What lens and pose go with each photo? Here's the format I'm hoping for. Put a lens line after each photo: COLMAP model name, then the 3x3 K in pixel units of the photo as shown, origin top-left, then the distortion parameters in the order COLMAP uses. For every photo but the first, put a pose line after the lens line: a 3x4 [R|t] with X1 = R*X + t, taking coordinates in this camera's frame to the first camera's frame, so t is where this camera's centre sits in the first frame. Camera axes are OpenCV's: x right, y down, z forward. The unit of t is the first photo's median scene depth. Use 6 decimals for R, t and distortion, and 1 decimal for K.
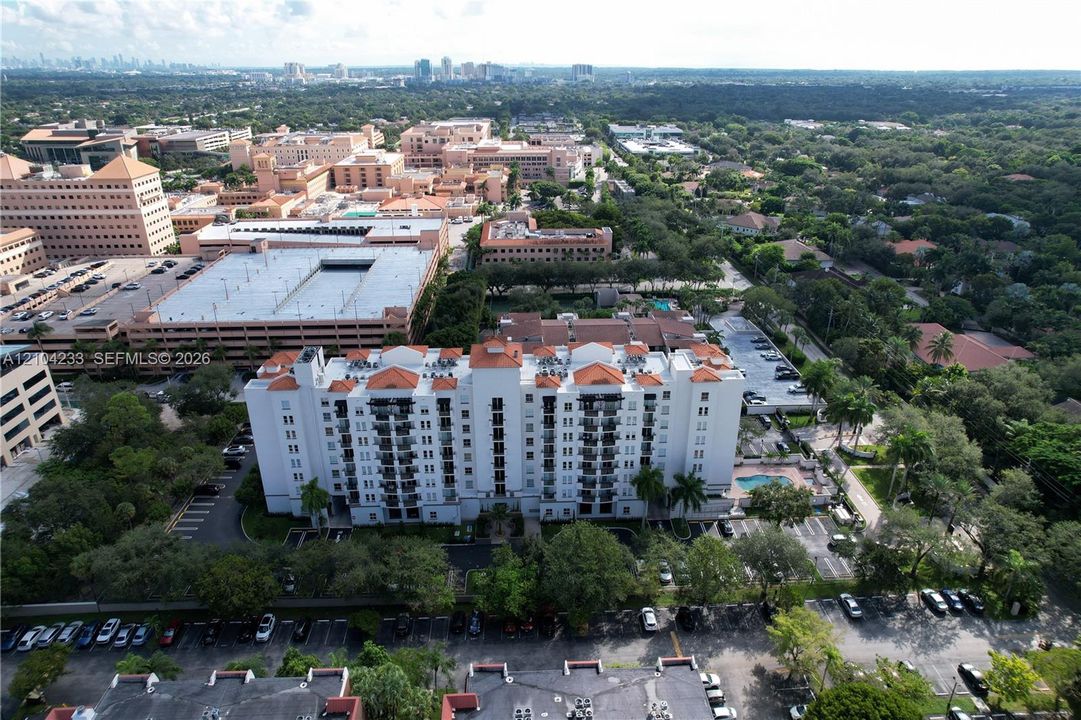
lens RADIAL K [[678.7, 0, 540.5], [0, 678.7, 360.0], [0, 0, 1]] dist [-0.080045, 0.068770]
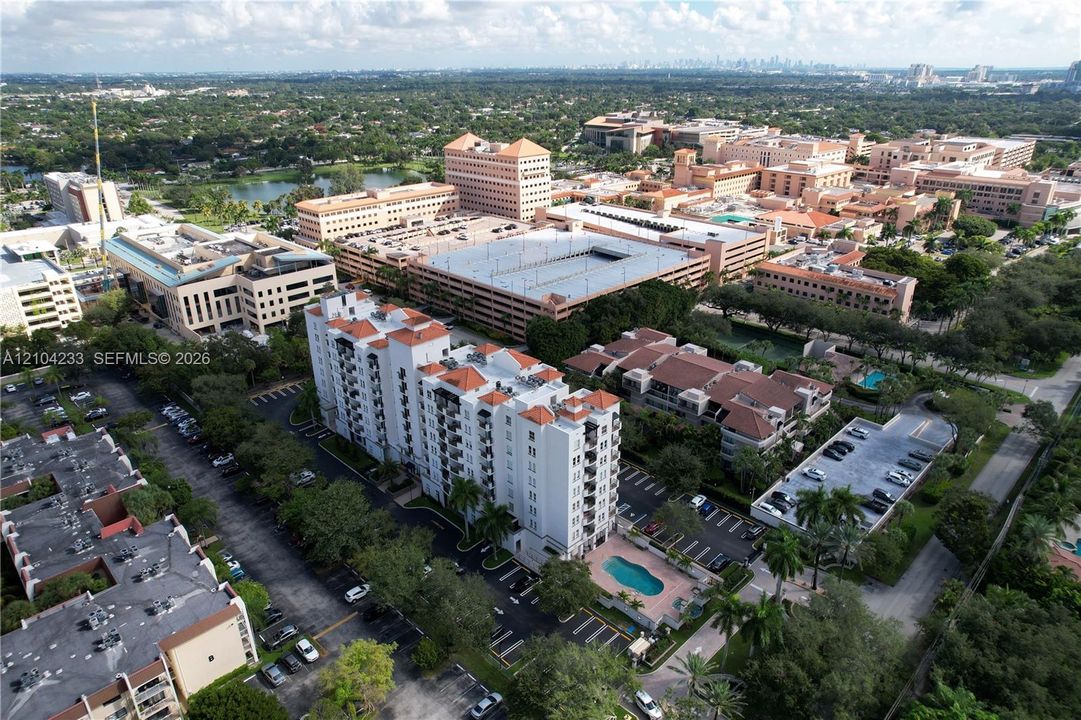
lens RADIAL K [[678.7, 0, 540.5], [0, 678.7, 360.0], [0, 0, 1]] dist [-0.080045, 0.068770]
pose [[0.678045, 0.292217, -0.674436, 0.378606], [-0.292592, 0.949047, 0.117042, -0.069818], [0.674273, 0.117975, 0.728998, 0.144038]]
